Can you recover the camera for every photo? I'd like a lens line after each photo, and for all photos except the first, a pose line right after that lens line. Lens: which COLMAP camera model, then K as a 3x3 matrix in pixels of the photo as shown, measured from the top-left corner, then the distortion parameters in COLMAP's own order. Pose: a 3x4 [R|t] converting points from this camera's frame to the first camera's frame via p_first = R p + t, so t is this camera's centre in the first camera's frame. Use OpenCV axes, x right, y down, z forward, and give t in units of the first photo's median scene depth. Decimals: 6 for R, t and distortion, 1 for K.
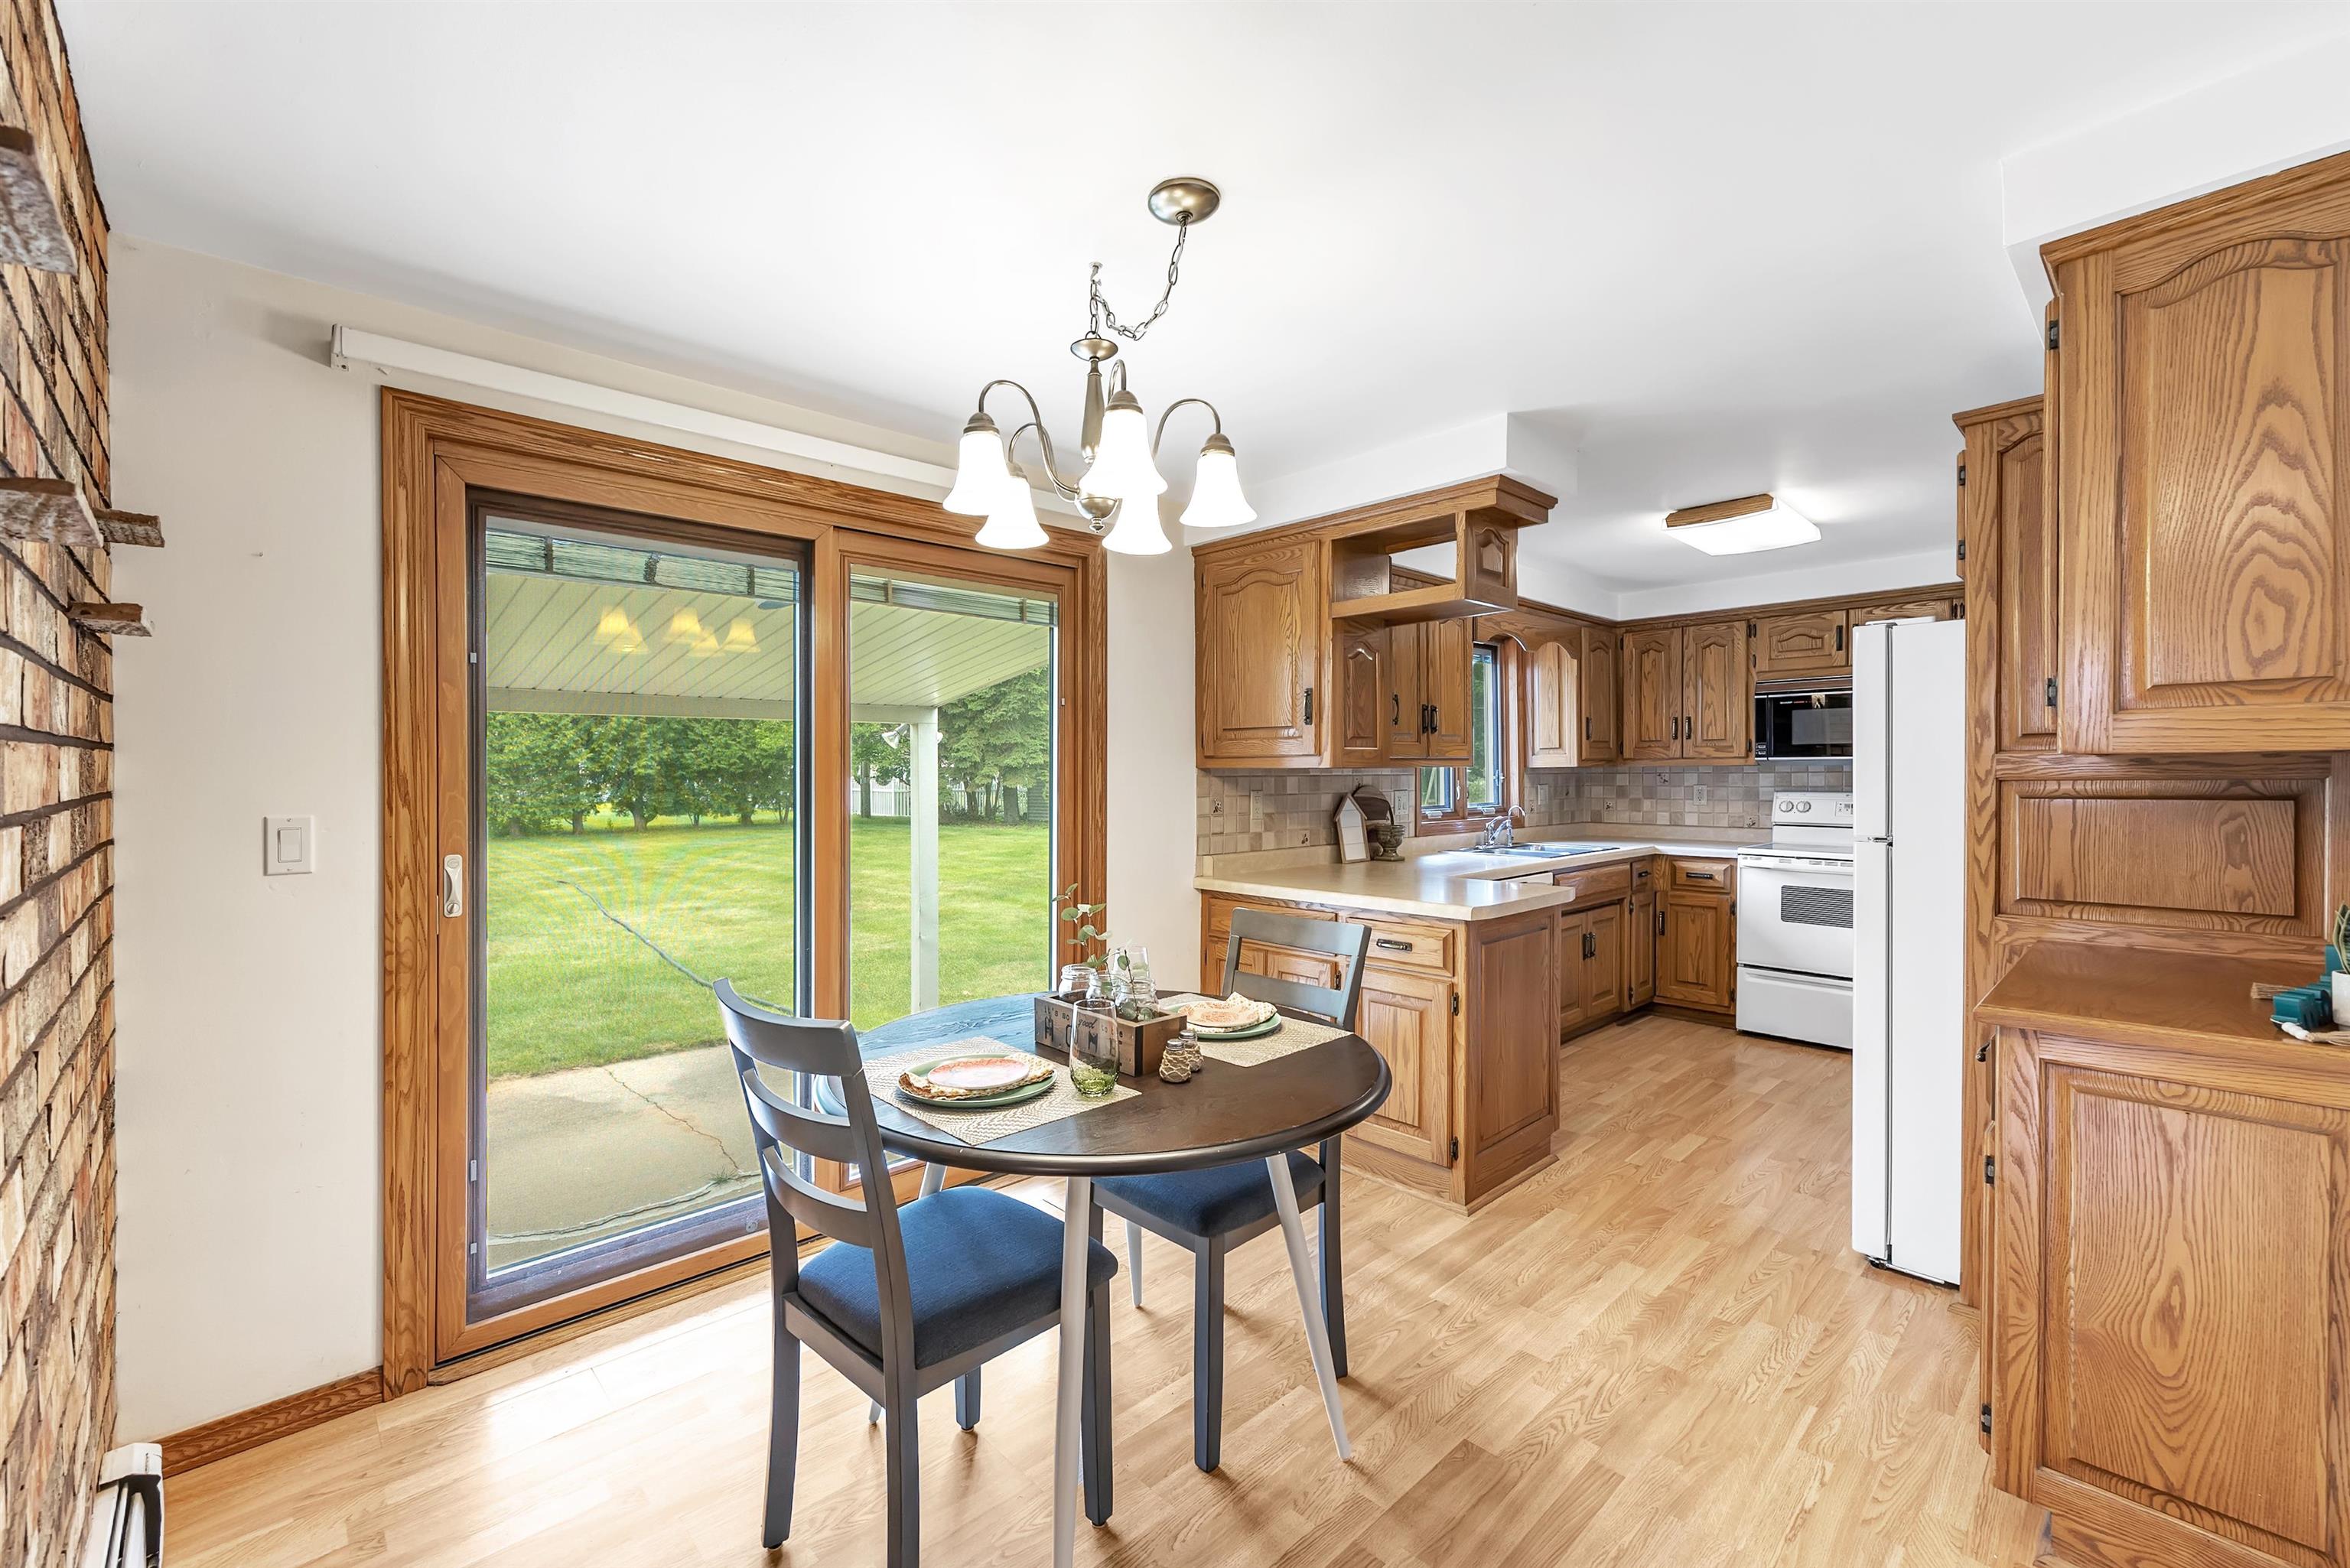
lens RADIAL K [[959.5, 0, 1161.4], [0, 959.5, 769.2], [0, 0, 1]] dist [0.002583, -0.000705]
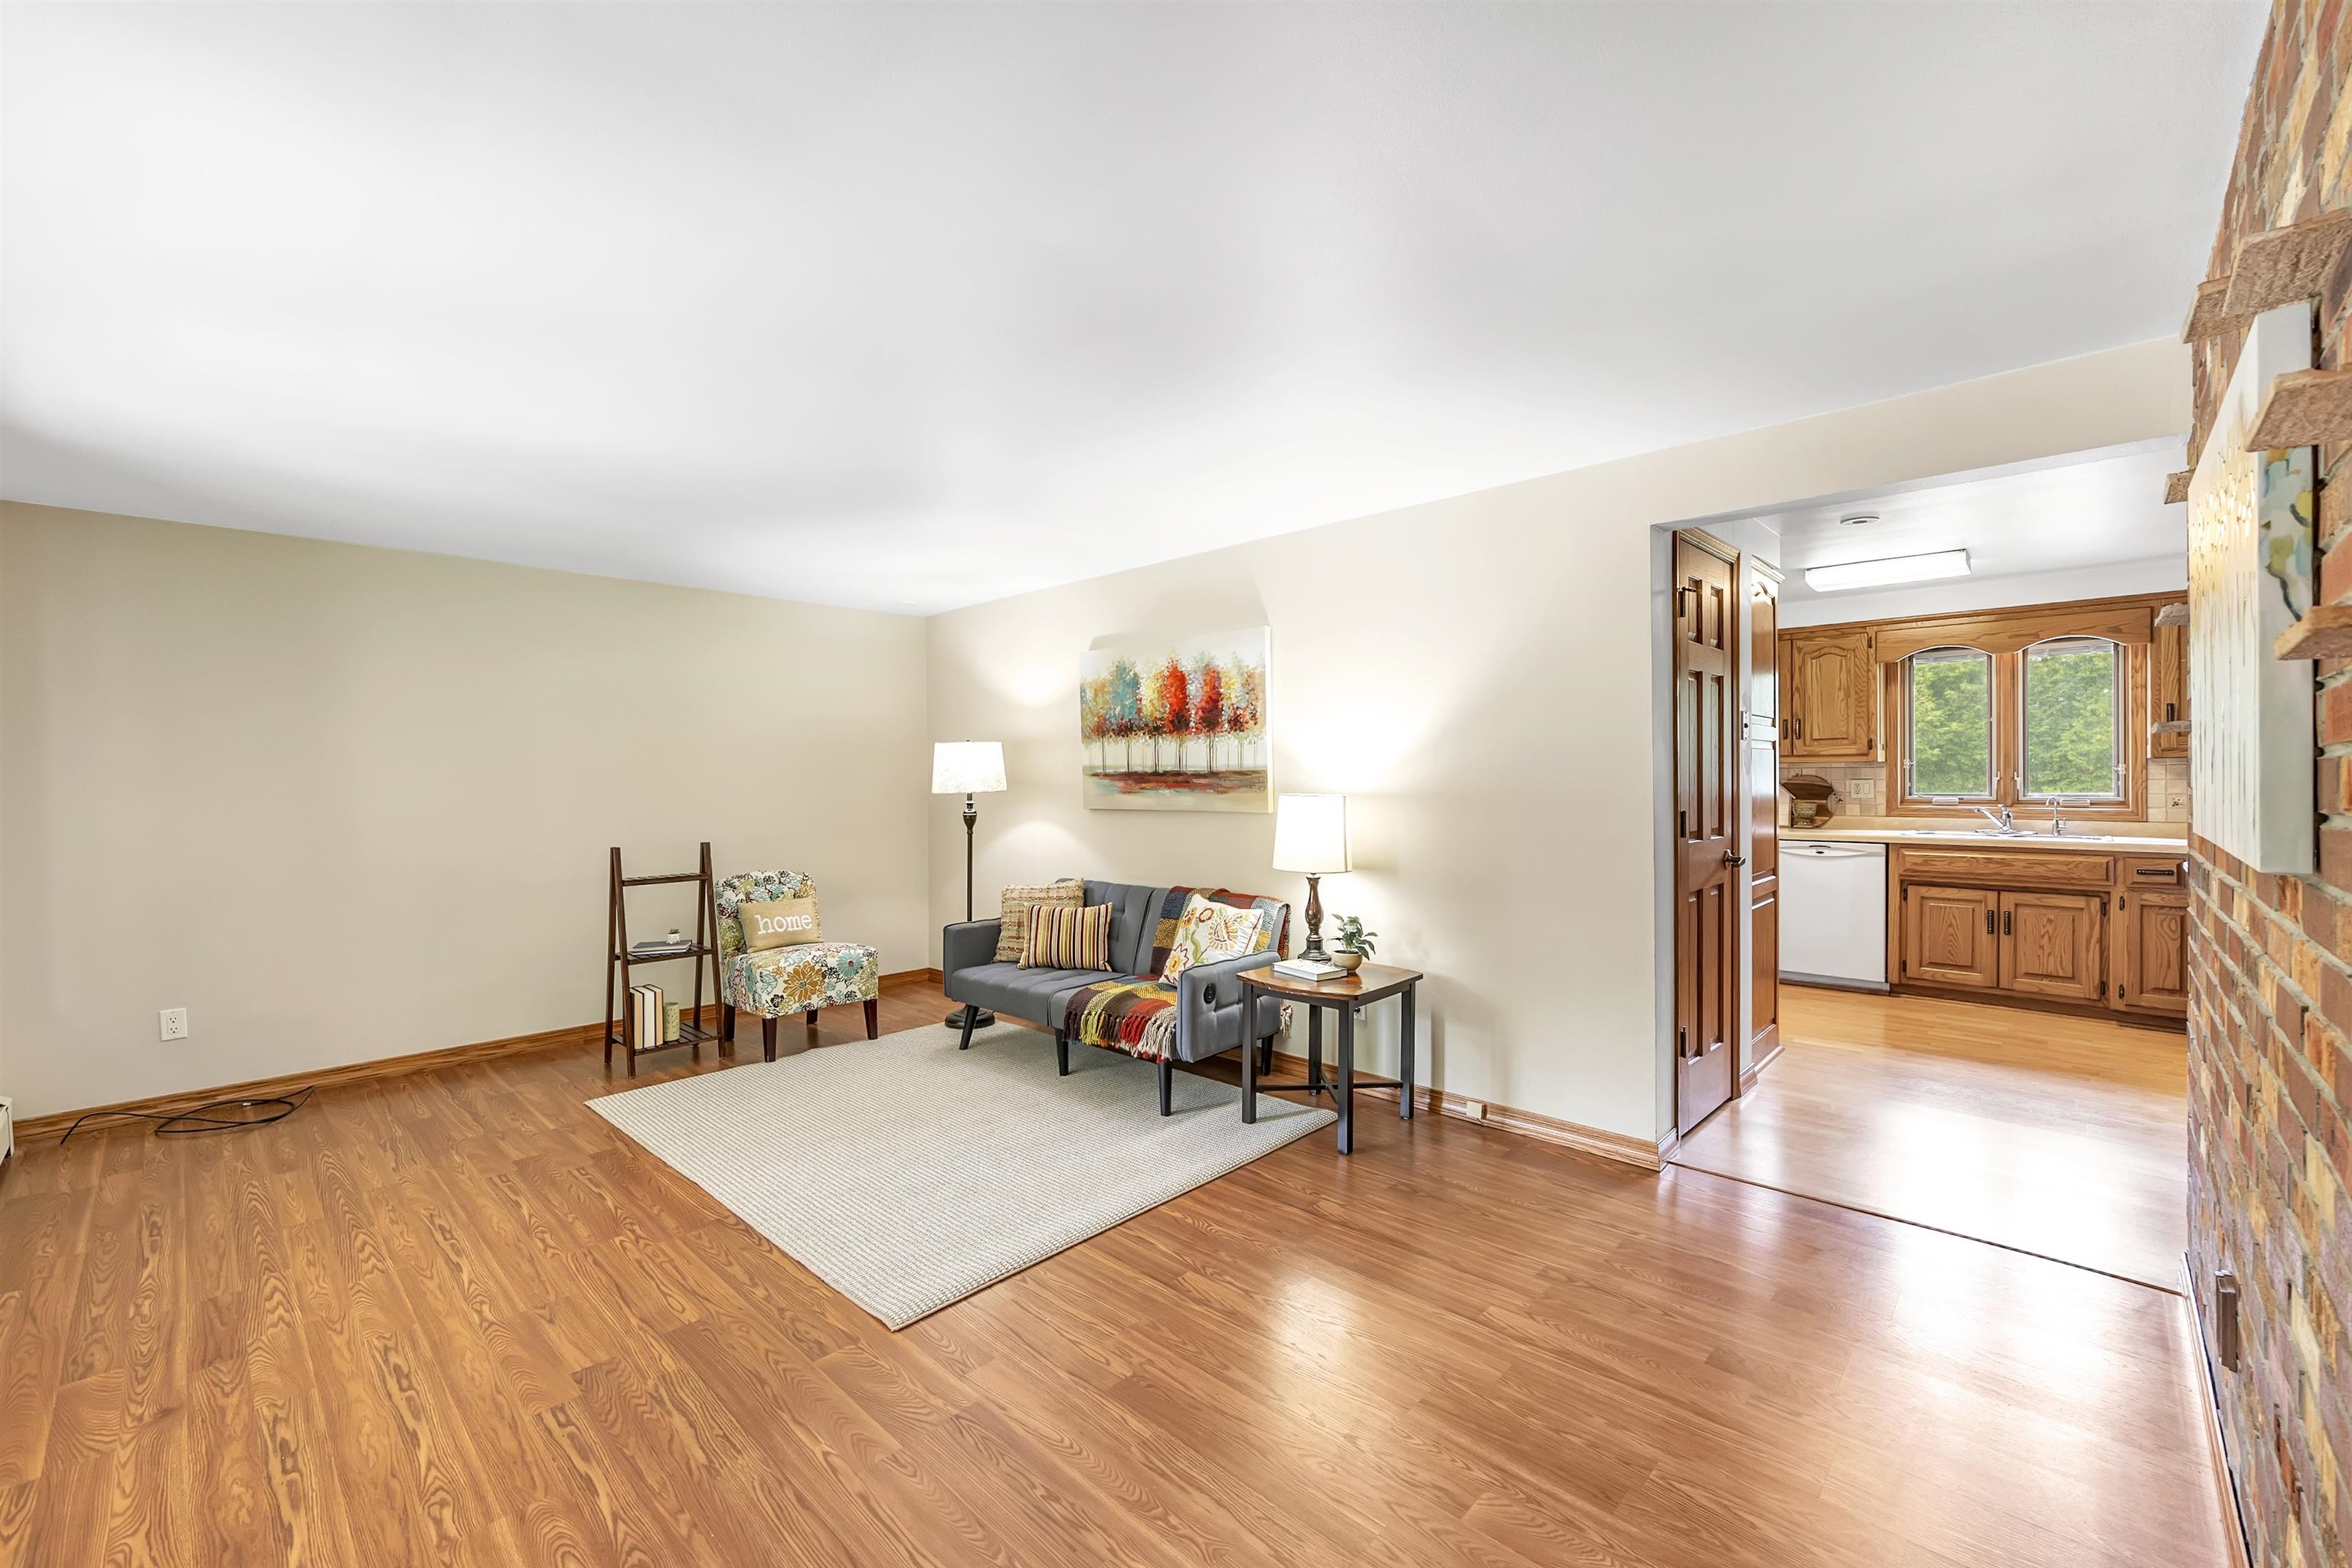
lens RADIAL K [[960.4, 0, 1143.7], [0, 960.4, 784.4], [0, 0, 1]] dist [0.002583, -0.000705]
pose [[0.049887, 0.014555, -0.998649, 1.545955], [0.011295, 0.999822, 0.015136, -0.001367], [0.998691, -0.012035, 0.049714, -0.035861]]
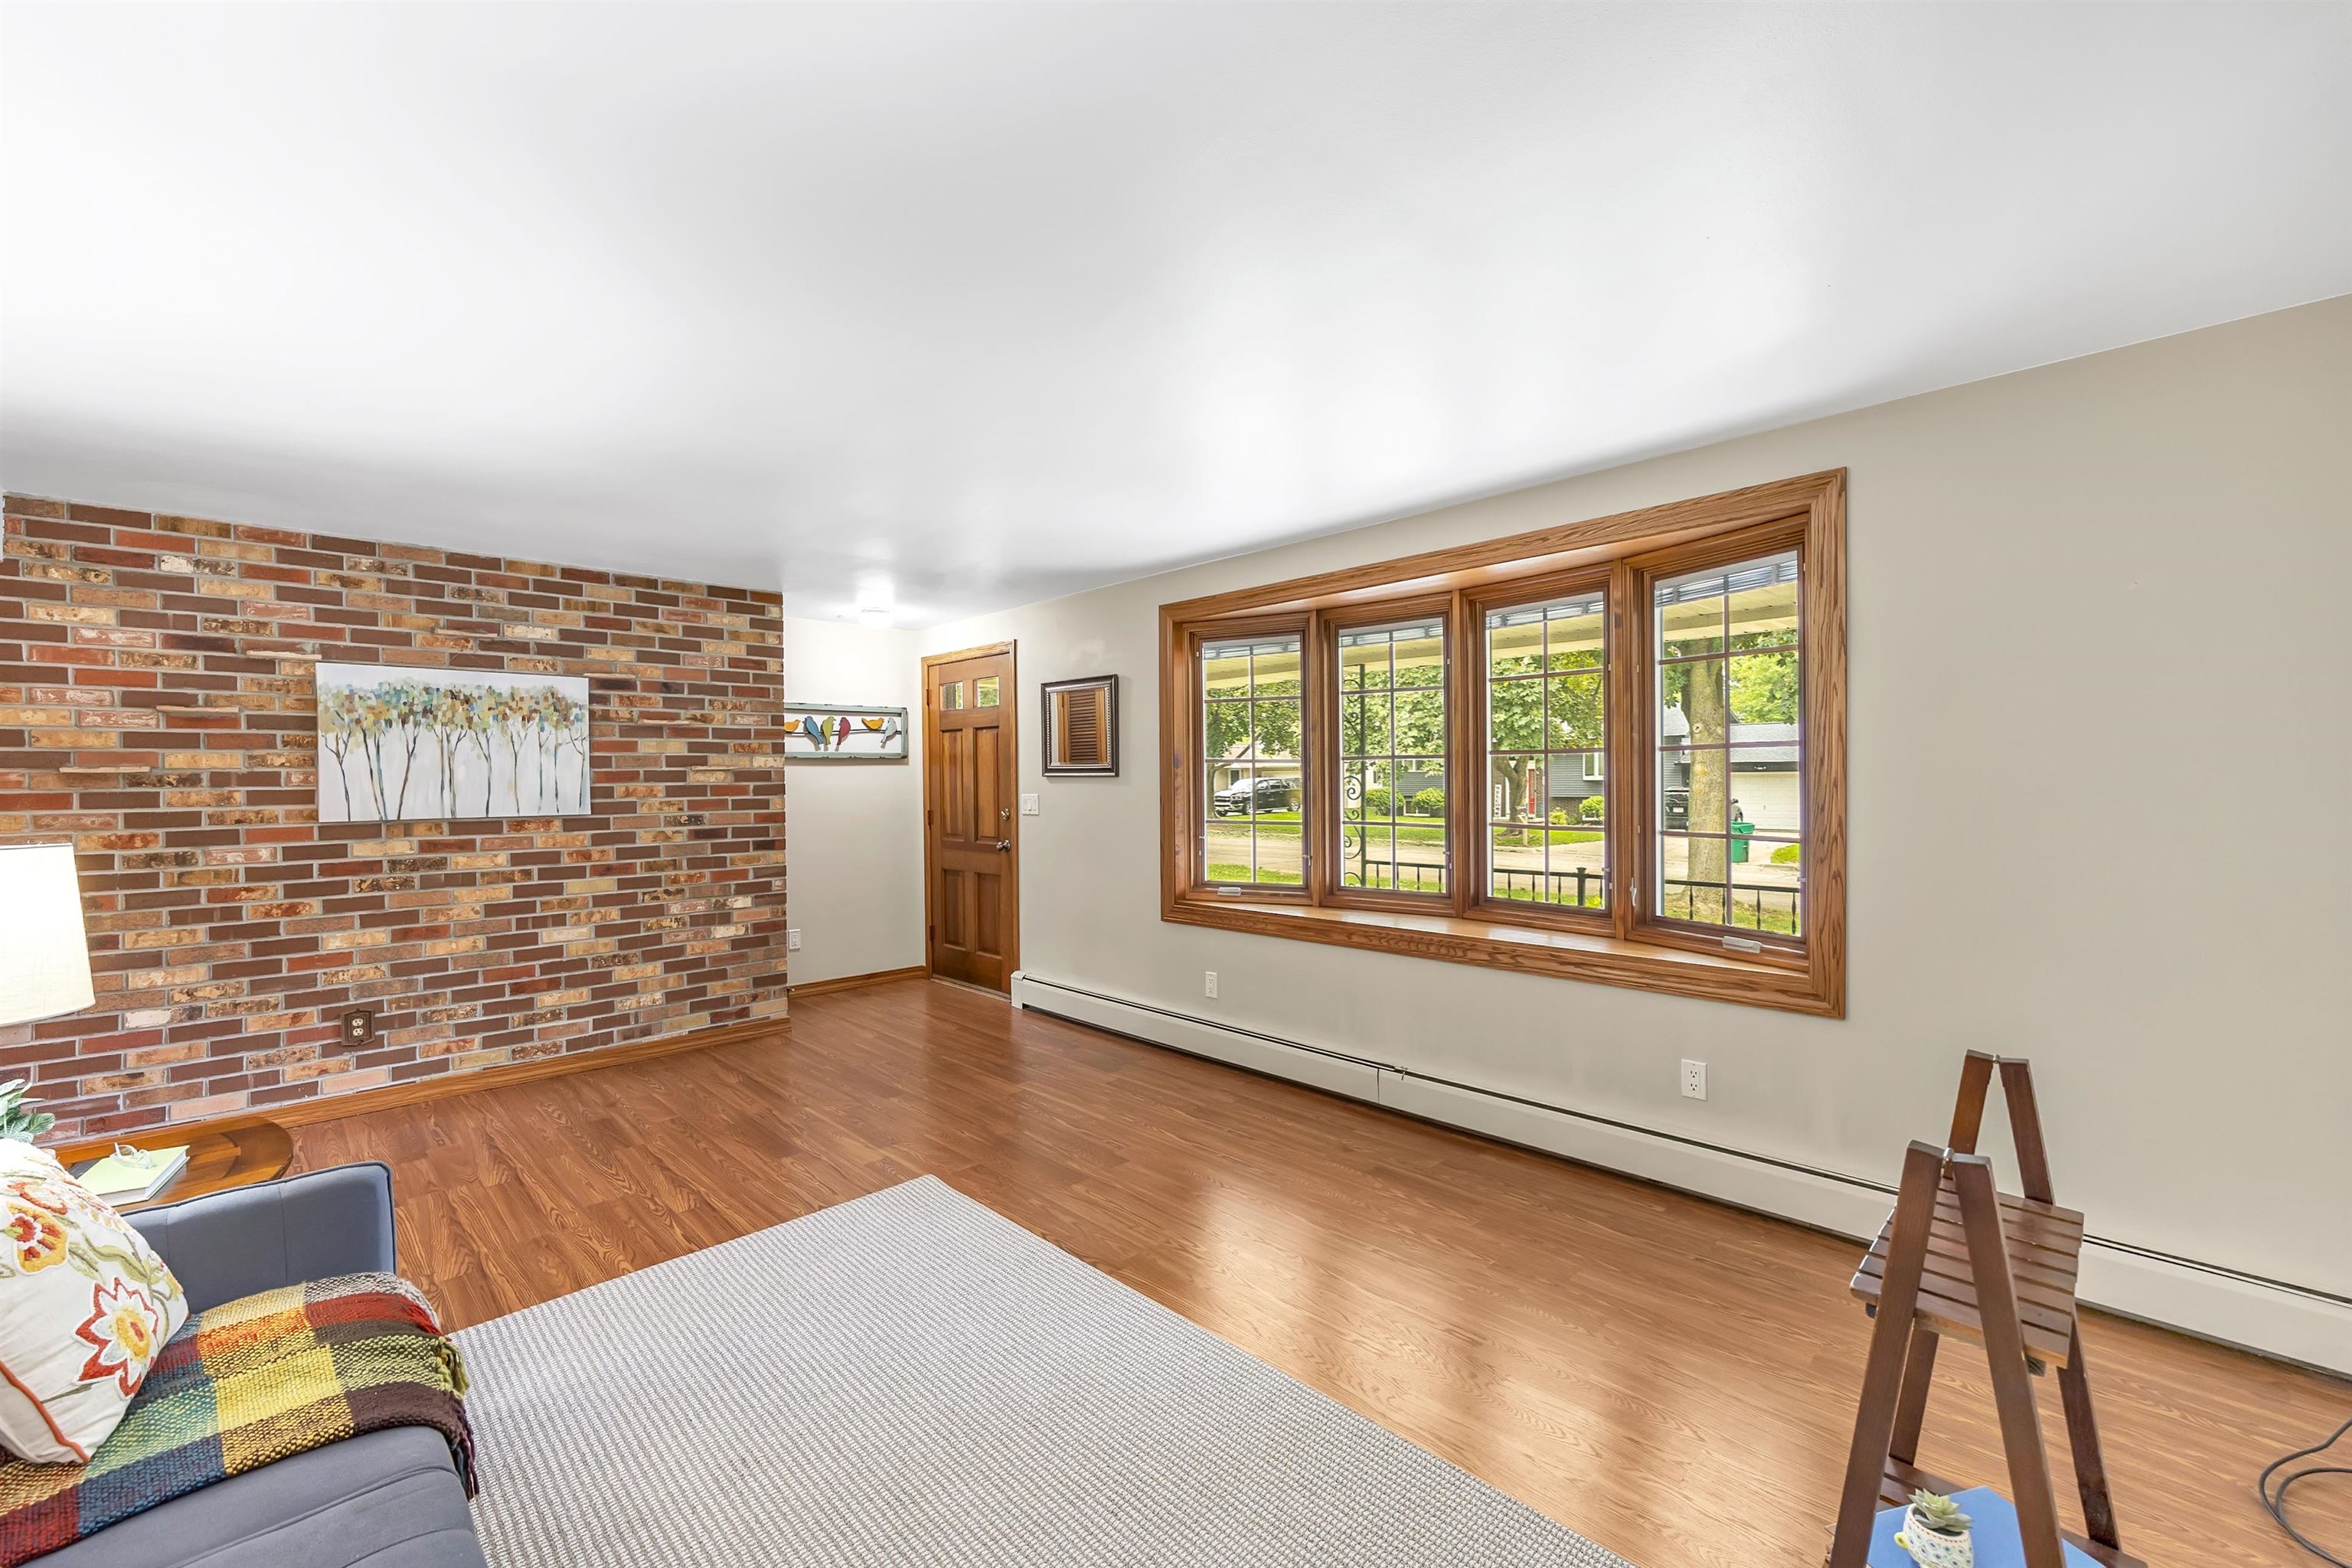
lens RADIAL K [[960.4, 0, 1139.4], [0, 960.4, 778.7], [0, 0, 1]] dist [0.002583, -0.000705]
pose [[-0.014548, 0.006424, 0.999874, 0.318270], [0.003679, 0.999973, -0.006371, 0.000270], [-0.999887, 0.003585, -0.014571, -0.293673]]
